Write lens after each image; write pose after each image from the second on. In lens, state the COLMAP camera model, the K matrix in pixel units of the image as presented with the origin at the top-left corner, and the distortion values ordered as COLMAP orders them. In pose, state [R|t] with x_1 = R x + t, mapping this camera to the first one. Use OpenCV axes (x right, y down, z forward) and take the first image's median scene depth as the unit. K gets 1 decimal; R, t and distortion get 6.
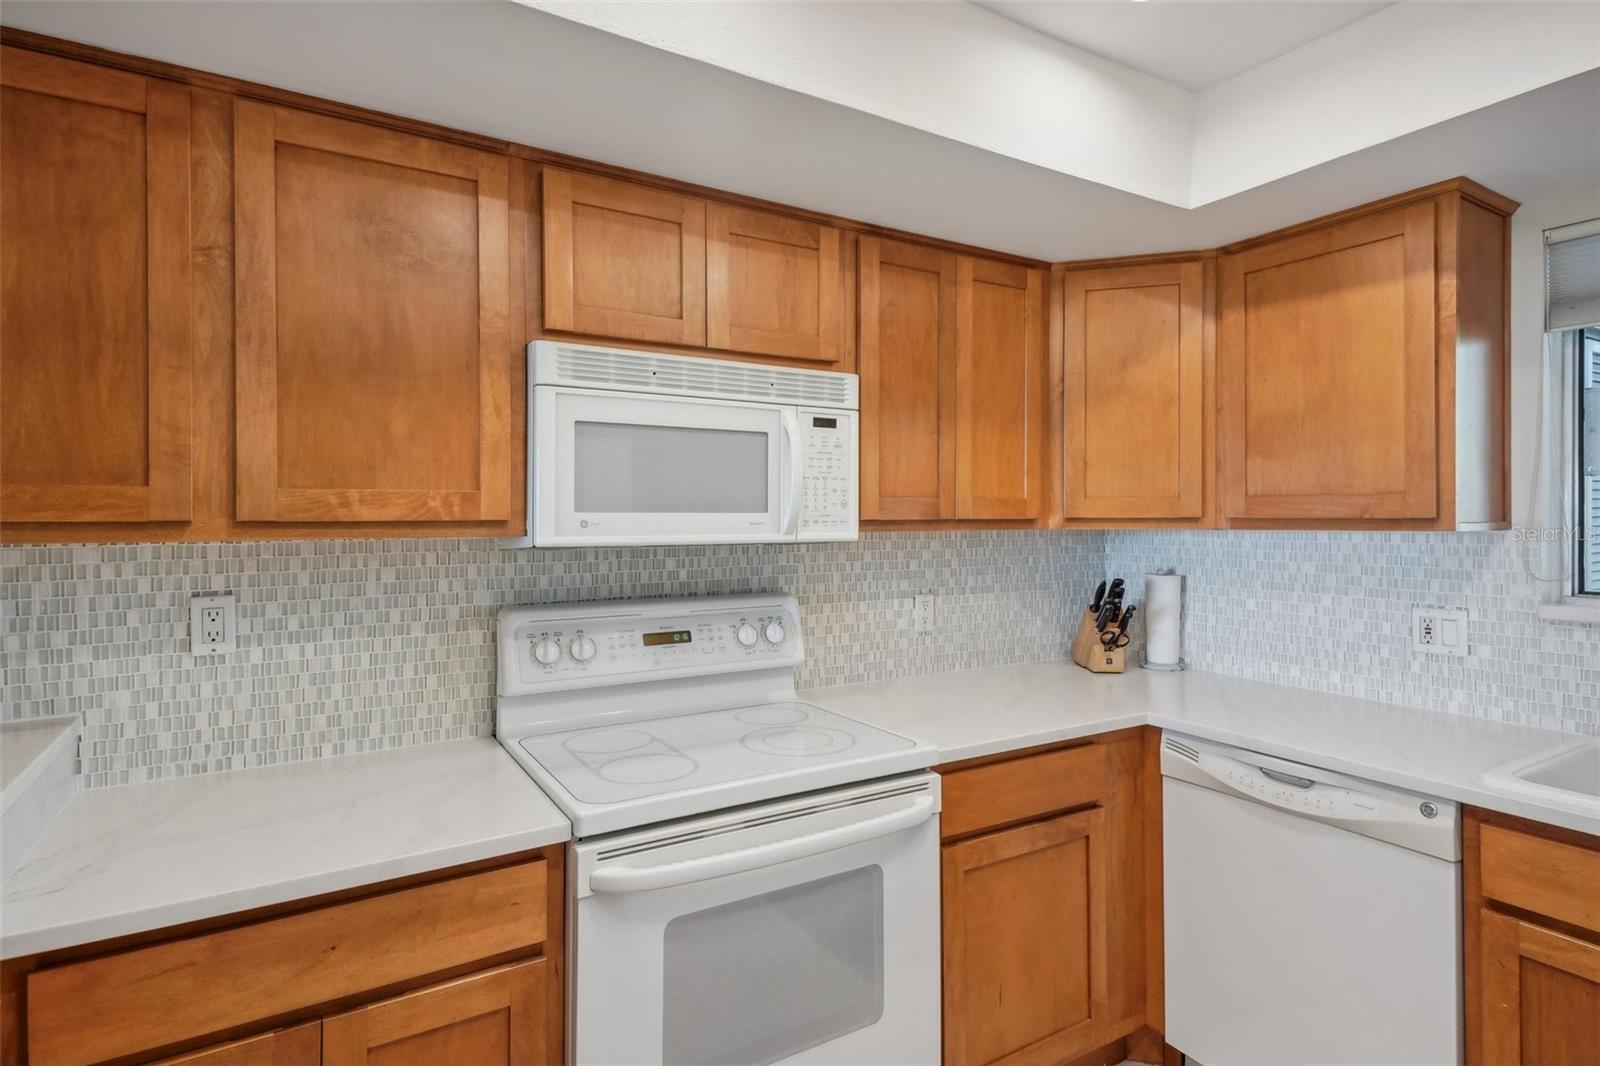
lens RADIAL K [[820.9, 0, 804.9], [0, 820.9, 510.7], [0, 0, 1]] dist [0.060911, -0.030957]
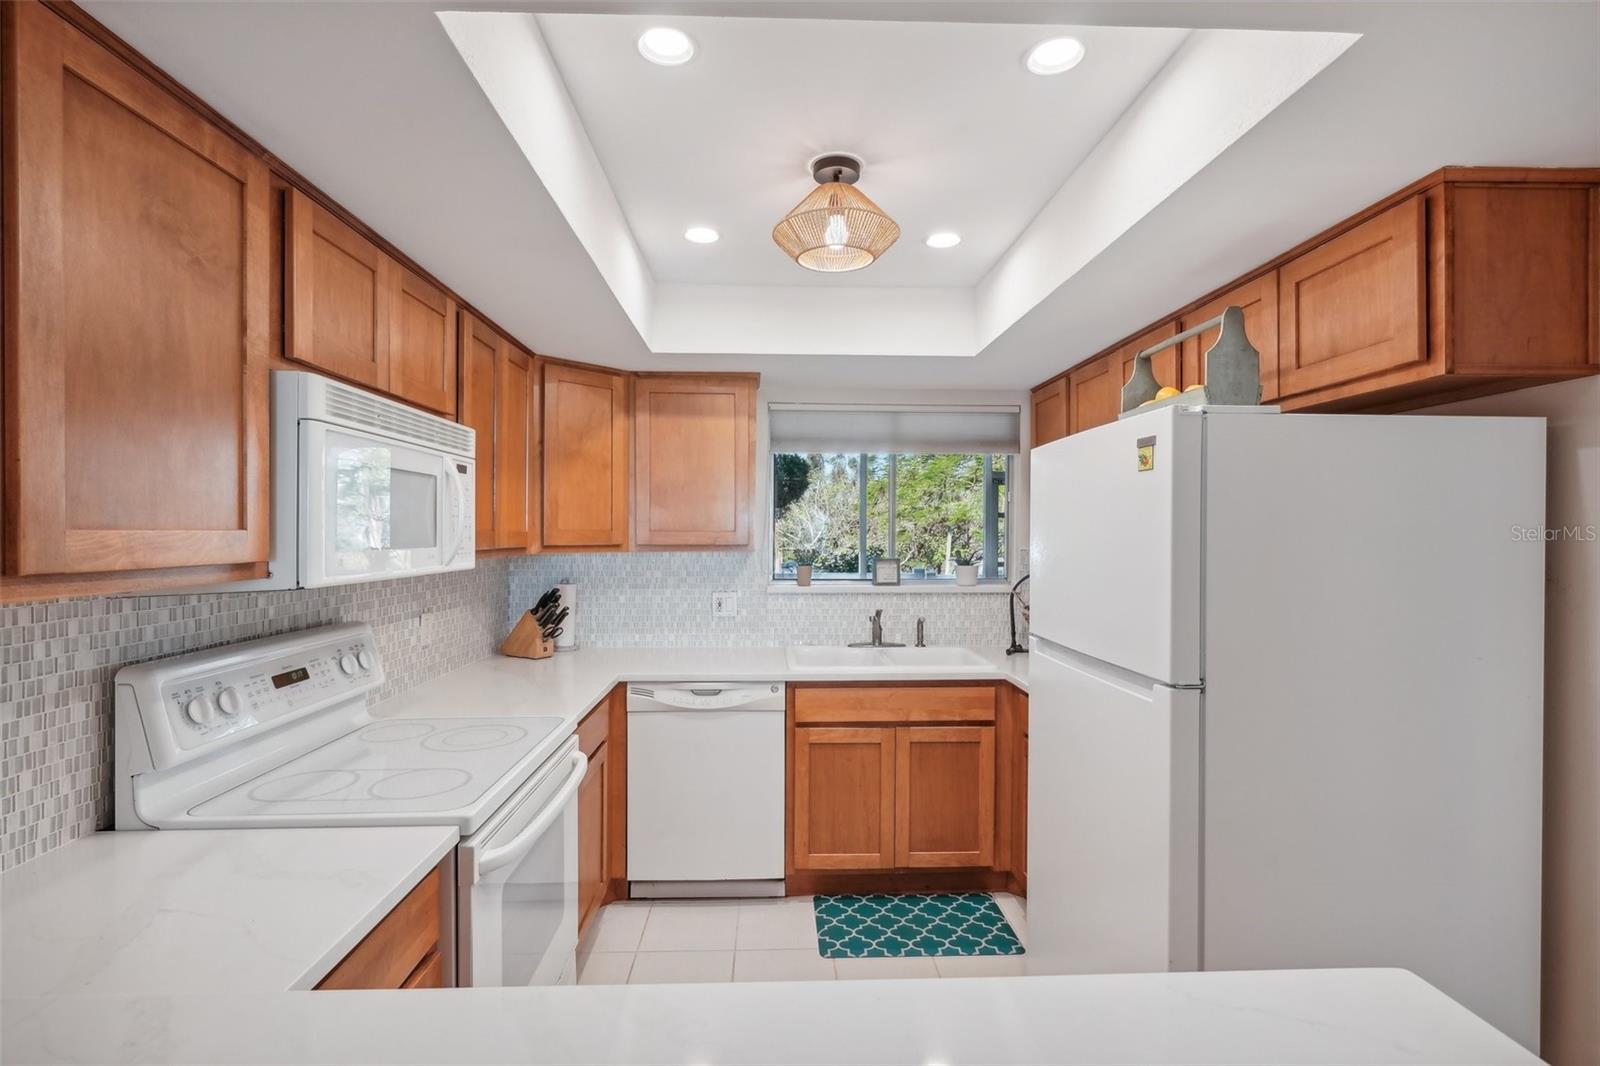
lens RADIAL K [[729.4, 0, 783.7], [0, 729.4, 538.6], [0, 0, 1]] dist [0.022109, -0.000447]
pose [[0.504477, -0.003765, 0.863417, -0.629484], [-0.010663, 0.999887, 0.010590, -0.023171], [-0.863359, -0.014549, 0.504380, 0.074583]]
